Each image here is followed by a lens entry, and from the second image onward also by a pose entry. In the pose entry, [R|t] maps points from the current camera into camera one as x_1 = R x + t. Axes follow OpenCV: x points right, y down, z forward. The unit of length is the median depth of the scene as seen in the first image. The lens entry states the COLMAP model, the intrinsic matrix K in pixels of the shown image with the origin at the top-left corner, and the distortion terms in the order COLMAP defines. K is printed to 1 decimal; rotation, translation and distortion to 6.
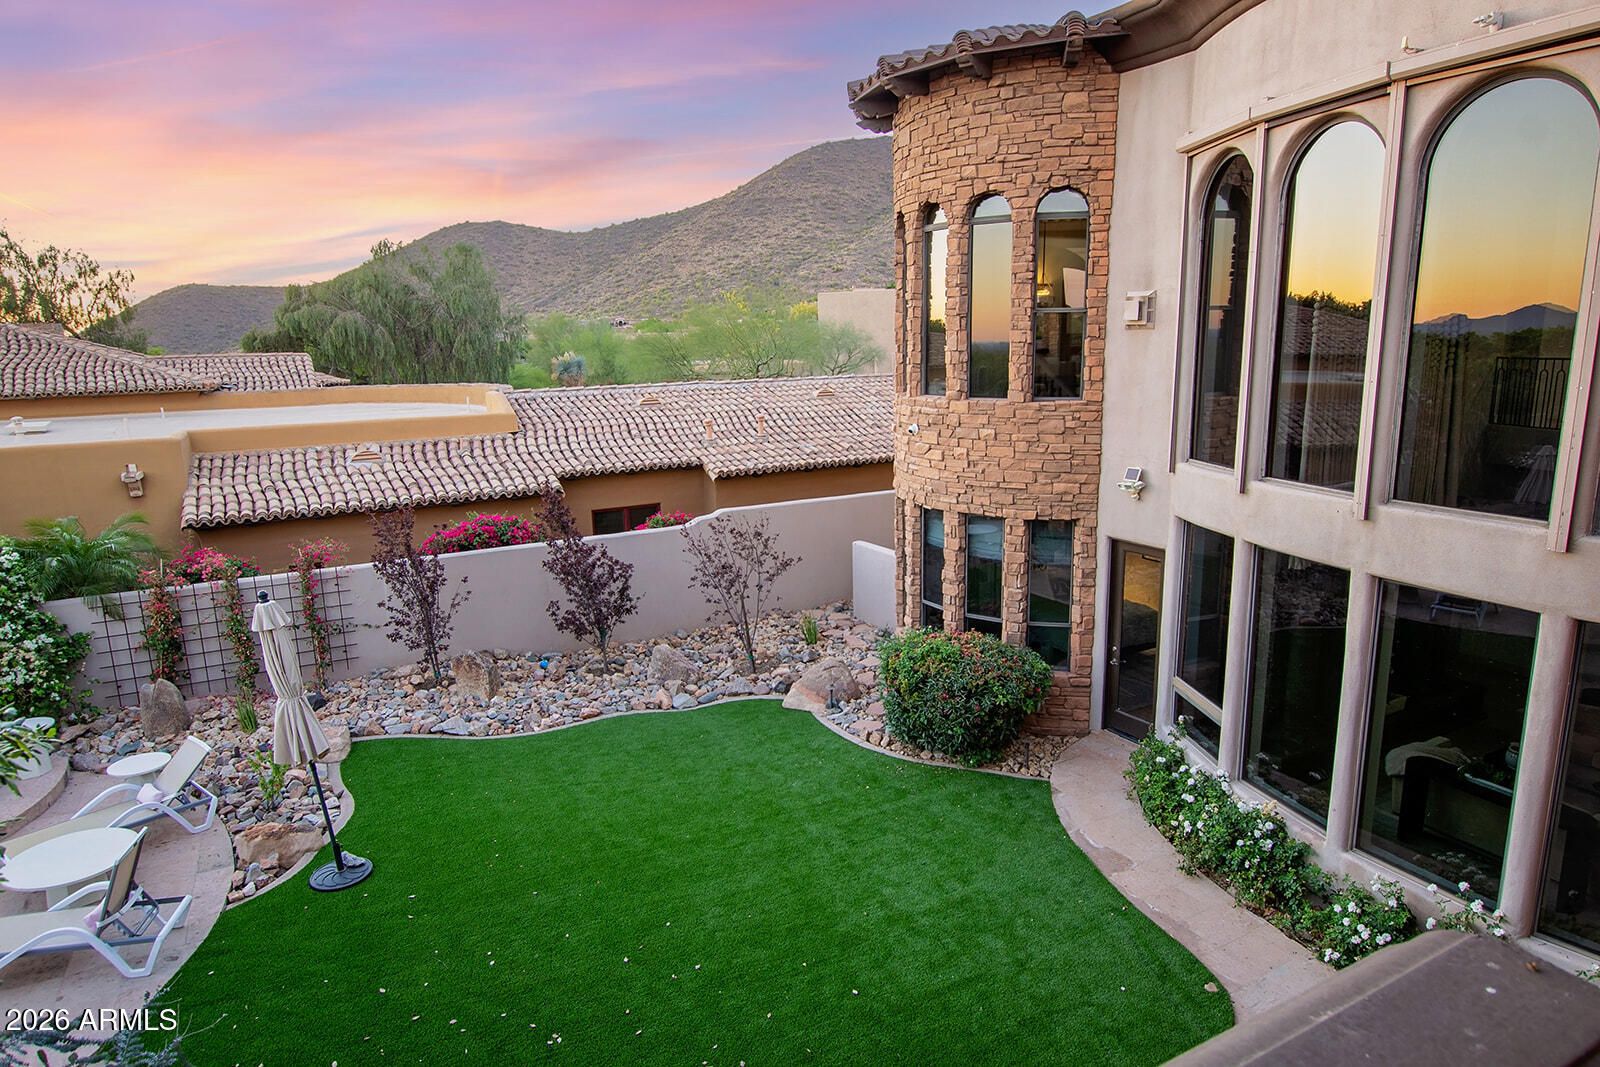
lens RADIAL K [[933.3, 0, 811.5], [0, 933.3, 542.0], [0, 0, 1]] dist [-0.026390, 0.010036]
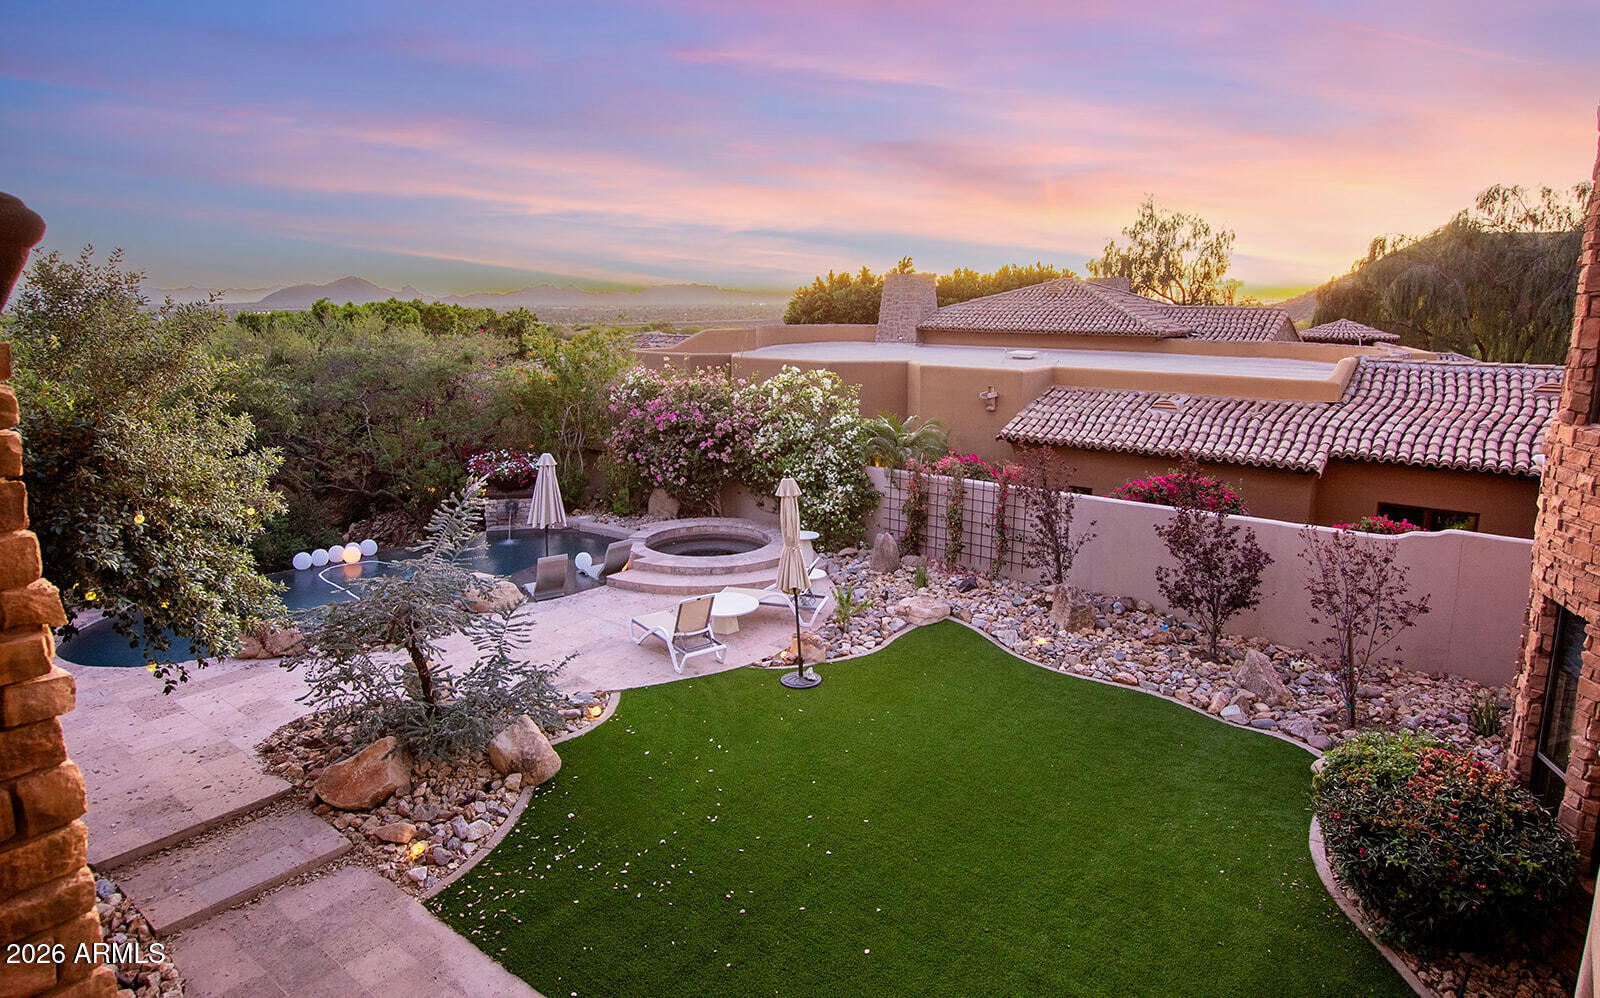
lens RADIAL K [[897.8, 0, 800.7], [0, 897.8, 490.2], [0, 0, 1]] dist [-0.004066, -0.000339]
pose [[0.428129, 0.213871, -0.878046, 0.411197], [-0.211314, 0.968350, 0.132831, -0.066458], [0.878665, 0.128675, 0.459773, 0.221133]]
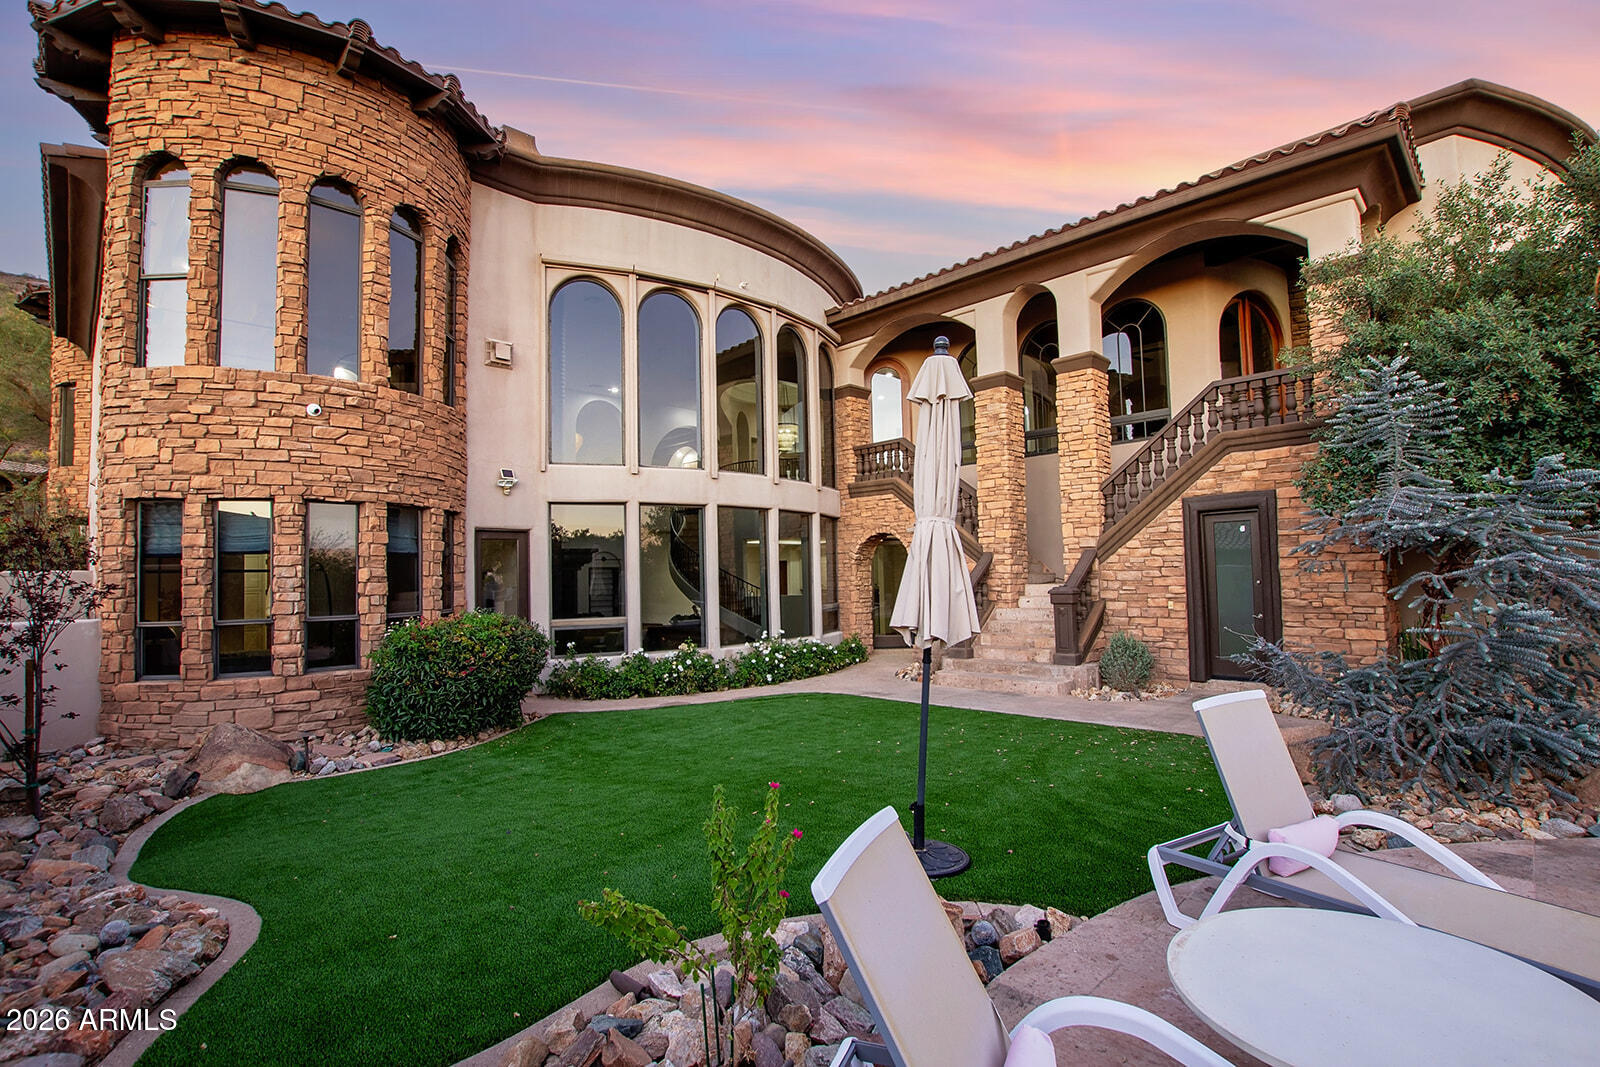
lens RADIAL K [[737.1, 0, 806.2], [0, 737.1, 532.7], [0, 0, 1]] dist [-0.030764, 0.001496]
pose [[-0.286672, 0.065025, 0.955820, -0.662895], [0.215177, 0.976573, -0.001901, 0.089951], [-0.933551, 0.205125, -0.293948, 0.806345]]
